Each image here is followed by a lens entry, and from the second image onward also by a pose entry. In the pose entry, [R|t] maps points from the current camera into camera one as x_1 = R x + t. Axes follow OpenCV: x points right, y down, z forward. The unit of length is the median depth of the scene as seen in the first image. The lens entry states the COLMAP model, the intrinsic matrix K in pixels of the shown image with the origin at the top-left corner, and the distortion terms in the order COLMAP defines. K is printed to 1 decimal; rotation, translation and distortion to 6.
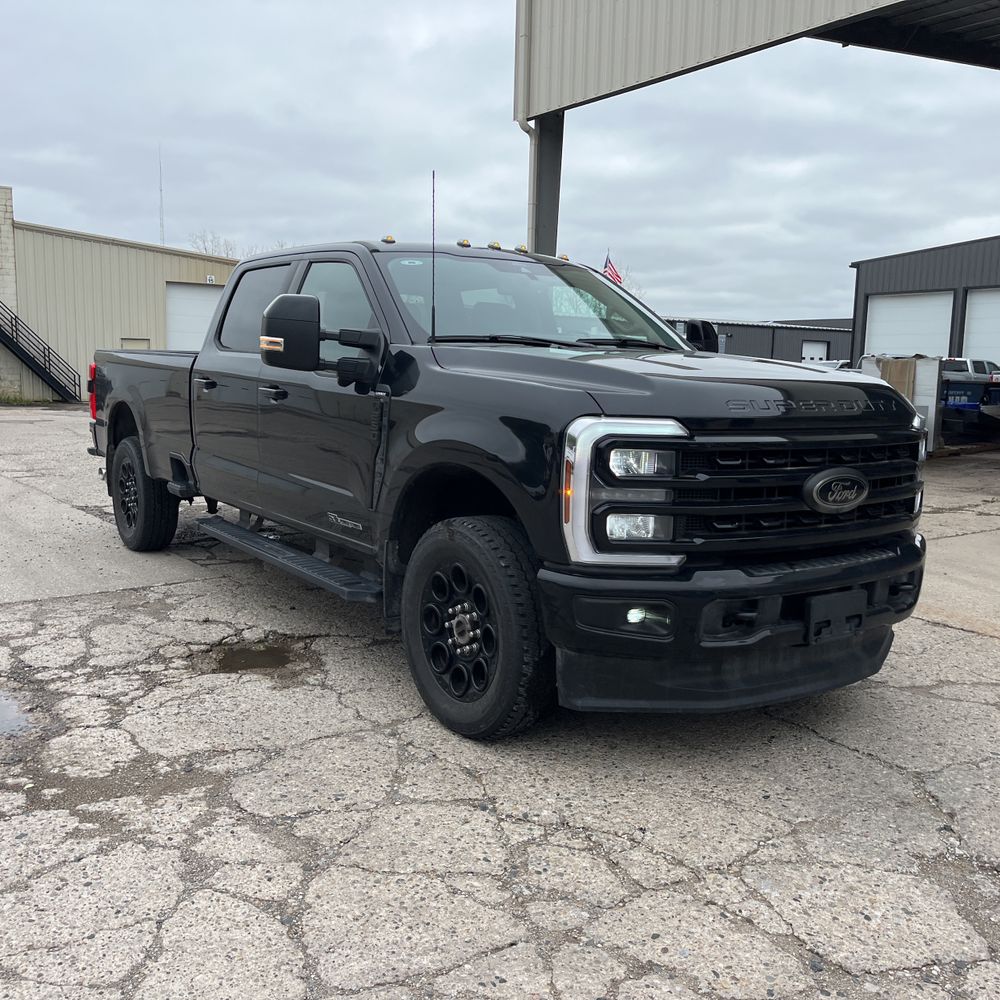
lens RADIAL K [[1013.0, 0, 498.6], [0, 1013.0, 497.2], [0, 0, 1]] dist [0.019659, 0.000000]
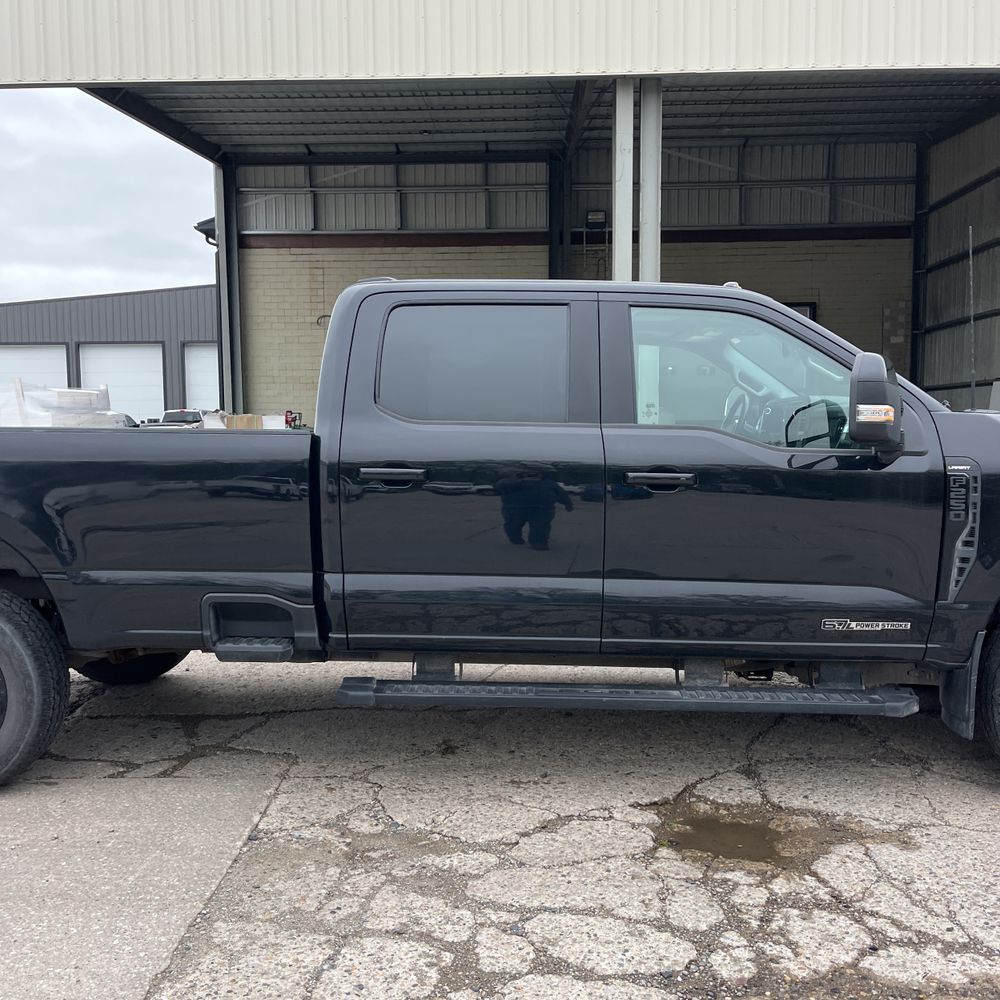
lens RADIAL K [[1013.0, 0, 490.9], [0, 1013.0, 502.5], [0, 0, 1]] dist [0.019659, 0.000000]
pose [[0.601847, -0.084152, 0.794165, -1.001904], [0.117811, 0.992908, 0.015931, -0.126632], [-0.789874, 0.083973, 0.607493, 0.737198]]
